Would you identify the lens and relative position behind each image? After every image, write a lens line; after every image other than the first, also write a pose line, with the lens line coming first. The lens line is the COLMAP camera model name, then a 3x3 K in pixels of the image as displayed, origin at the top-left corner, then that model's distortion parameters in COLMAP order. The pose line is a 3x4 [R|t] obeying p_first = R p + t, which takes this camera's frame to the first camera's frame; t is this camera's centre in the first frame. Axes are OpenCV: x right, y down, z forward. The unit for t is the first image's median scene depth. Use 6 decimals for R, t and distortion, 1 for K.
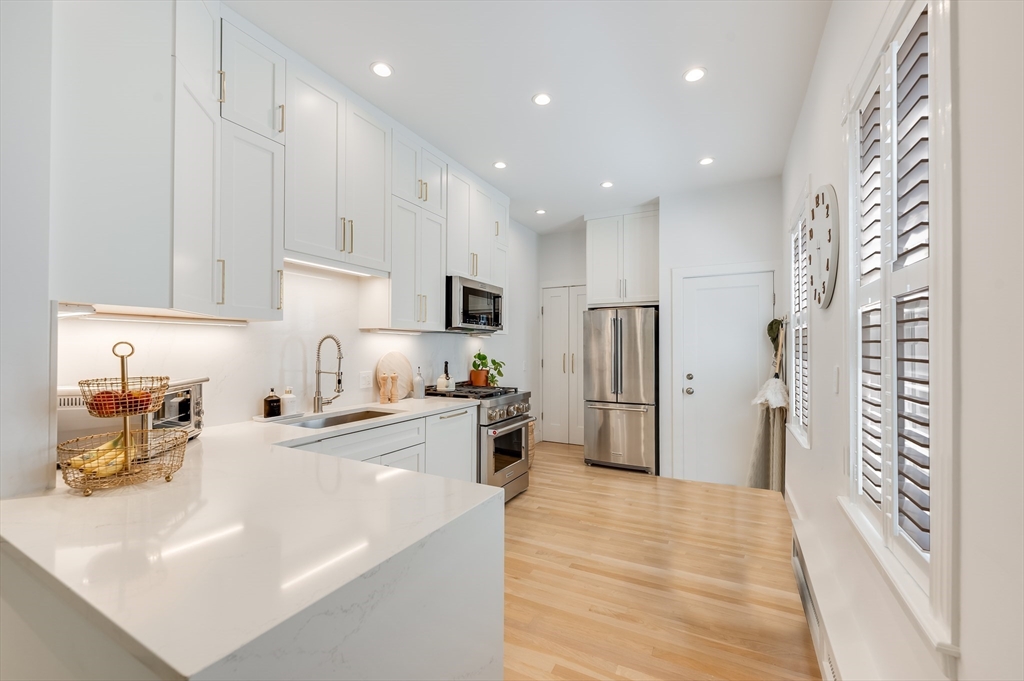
lens RADIAL K [[415.6, 0, 510.9], [0, 415.6, 346.4], [0, 0, 1]] dist [0.000665, 0.000246]
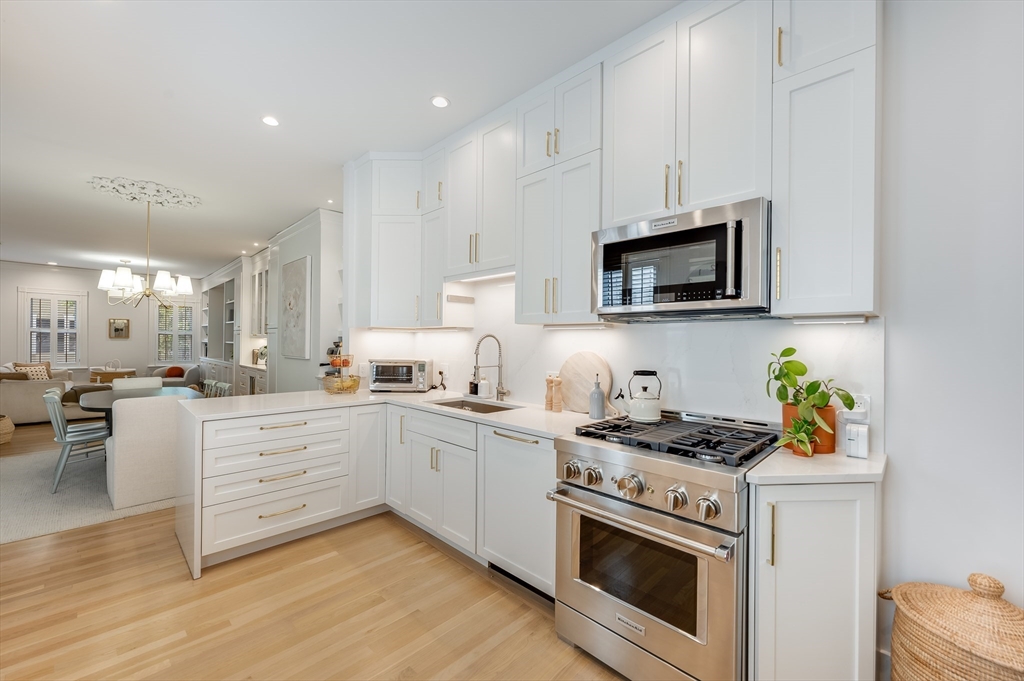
lens RADIAL K [[410.7, 0, 512.0], [0, 410.7, 340.5], [0, 0, 1]] dist [-0.000121, -0.000038]
pose [[-0.288298, -0.006901, -0.957516, 0.410739], [-0.005551, 0.999969, -0.005535, -0.002574], [0.957525, 0.003719, -0.288327, 0.875684]]
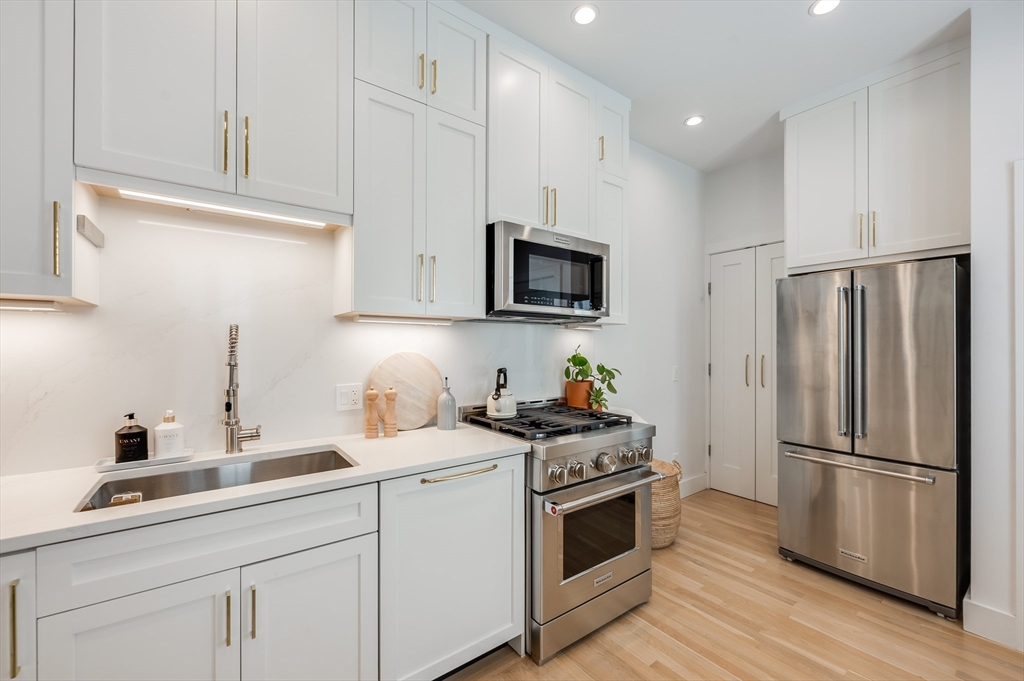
lens RADIAL K [[413.4, 0, 509.8], [0, 413.4, 342.5], [0, 0, 1]] dist [-0.001883, -0.000014]
pose [[0.901387, 0.000528, -0.433014, 0.105973], [-0.000647, 1.000000, -0.000128, -0.001731], [0.433014, 0.000396, 0.901387, 0.402652]]
